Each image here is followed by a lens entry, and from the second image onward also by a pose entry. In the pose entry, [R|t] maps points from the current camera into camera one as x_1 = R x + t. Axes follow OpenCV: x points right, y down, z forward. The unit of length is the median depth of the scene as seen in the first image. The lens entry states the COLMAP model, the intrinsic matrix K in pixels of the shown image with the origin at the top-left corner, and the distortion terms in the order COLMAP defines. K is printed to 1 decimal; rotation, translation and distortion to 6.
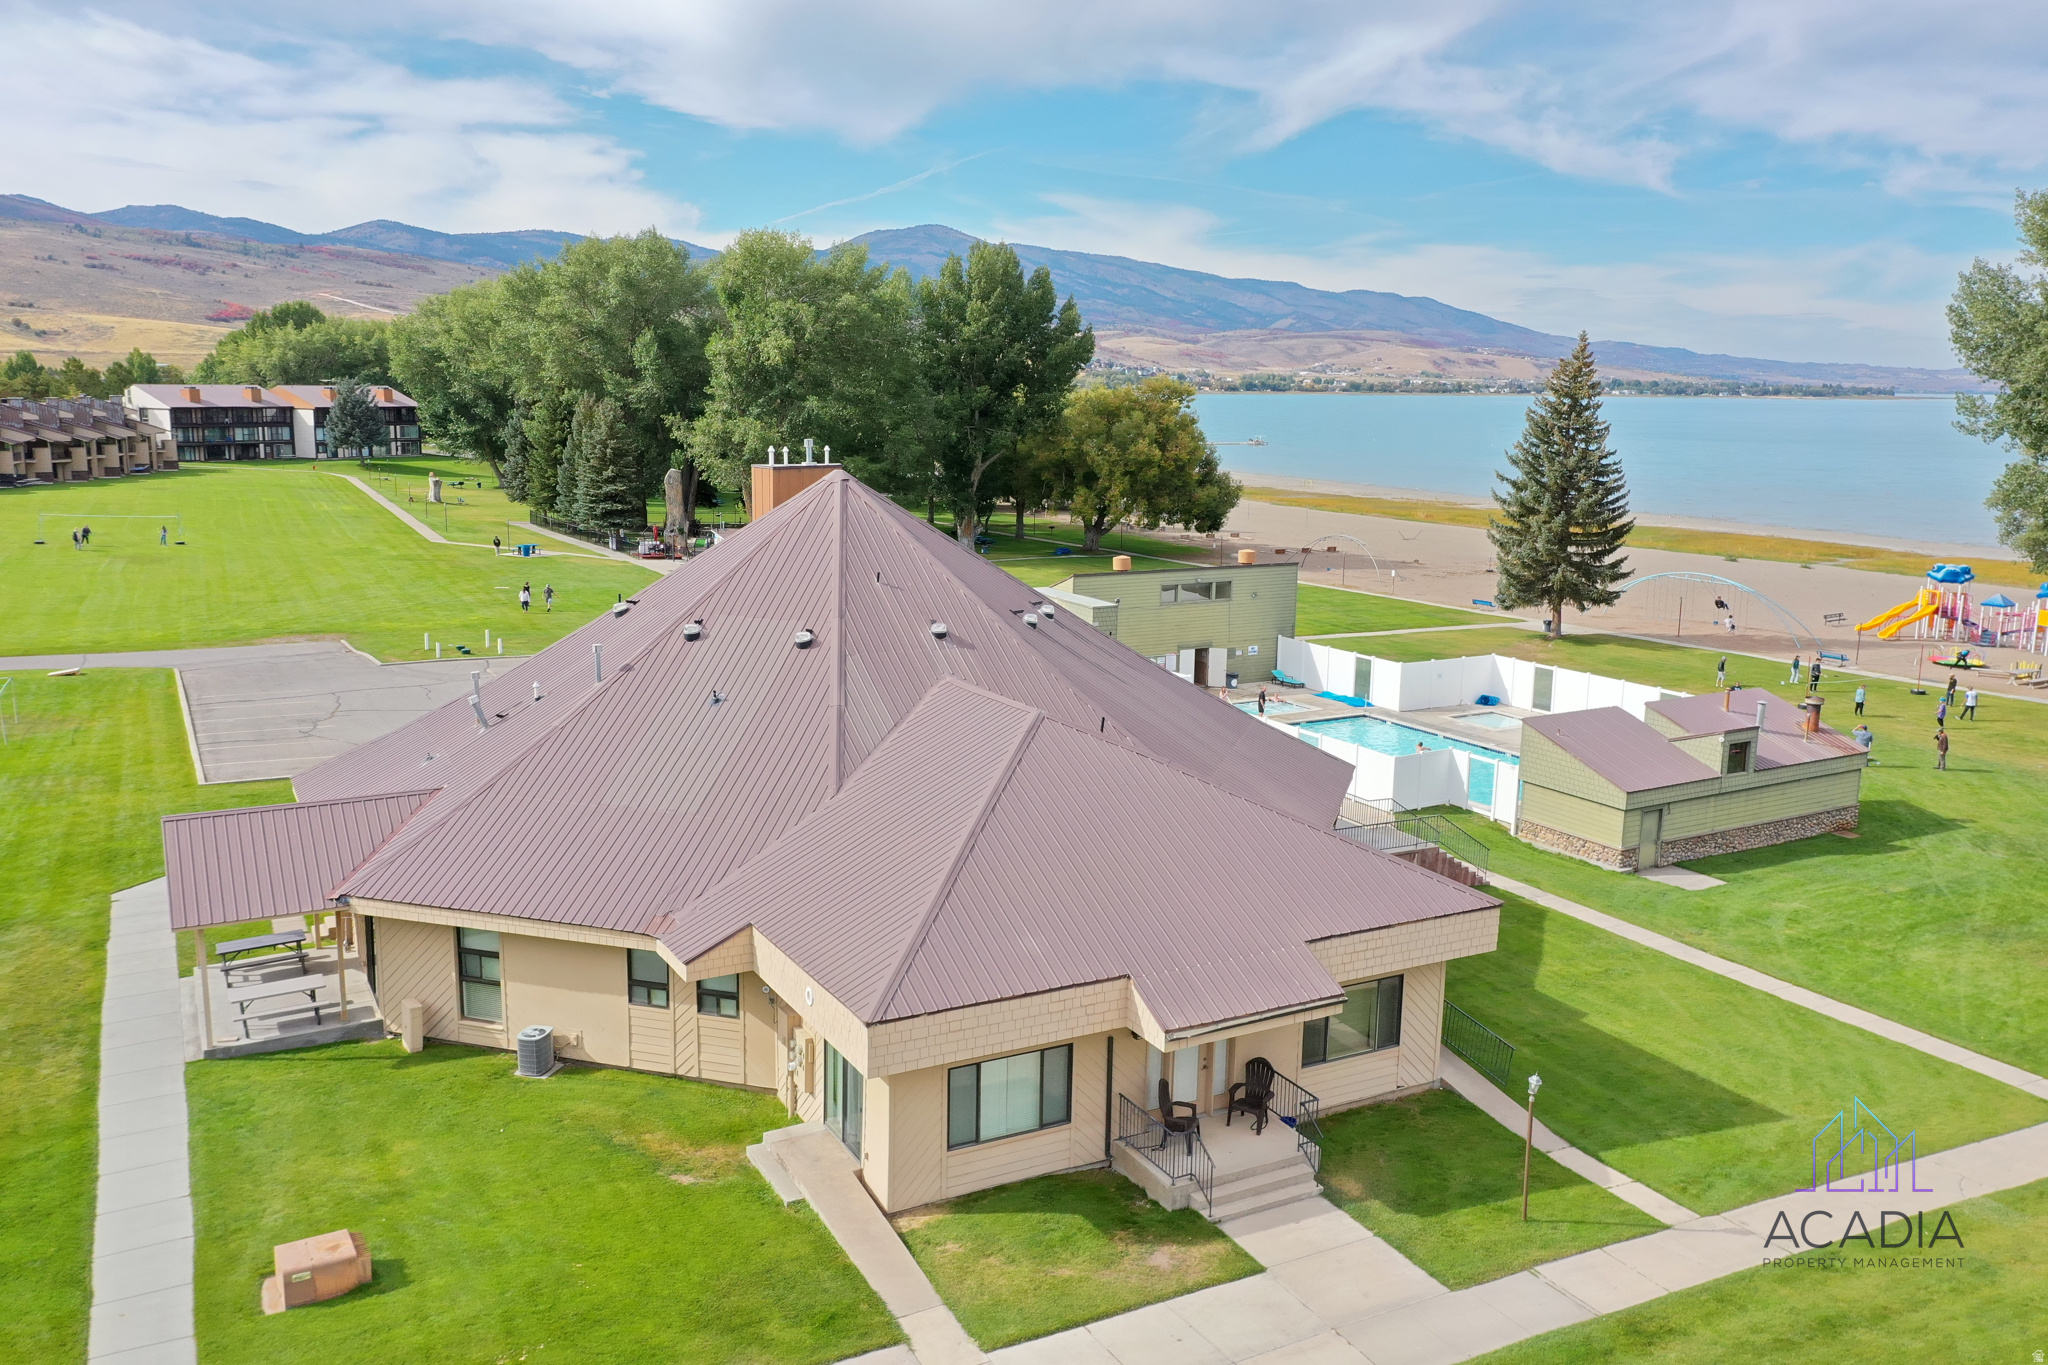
lens RADIAL K [[1612.1, 0, 1024.0], [0, 1612.1, 682.5], [0, 0, 1]] dist [-0.004072, 0.020075]
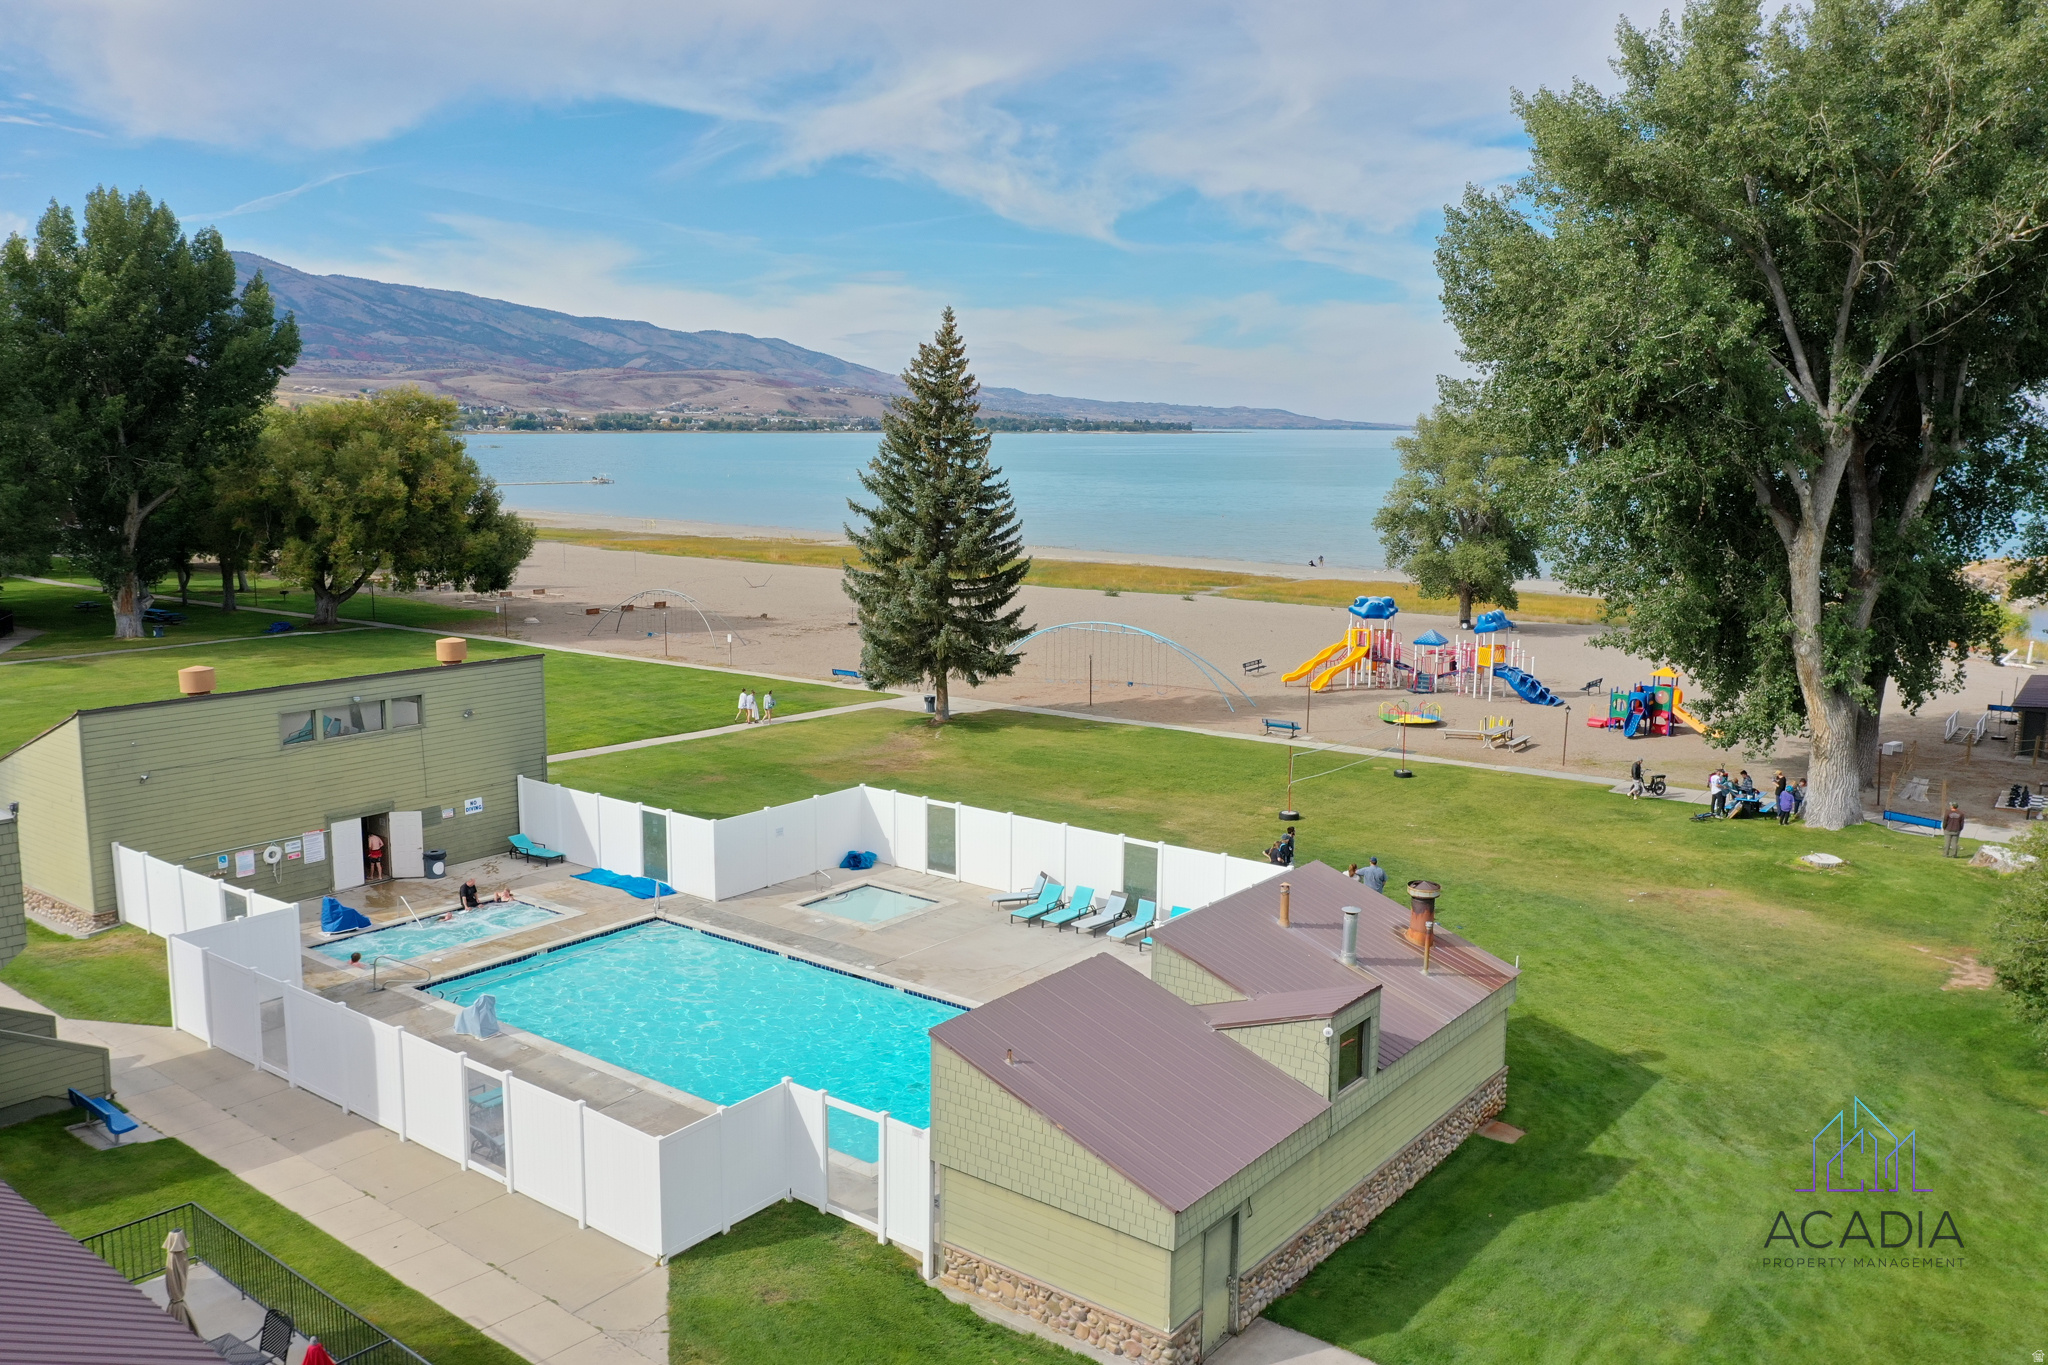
lens RADIAL K [[1612.1, 0, 1024.0], [0, 1612.1, 682.5], [0, 0, 1]] dist [-0.004072, 0.020075]
pose [[0.926048, -0.066287, 0.371539, 0.088449], [0.075100, 0.997133, -0.009285, -0.035222], [-0.369858, 0.036501, 0.928371, 0.291236]]
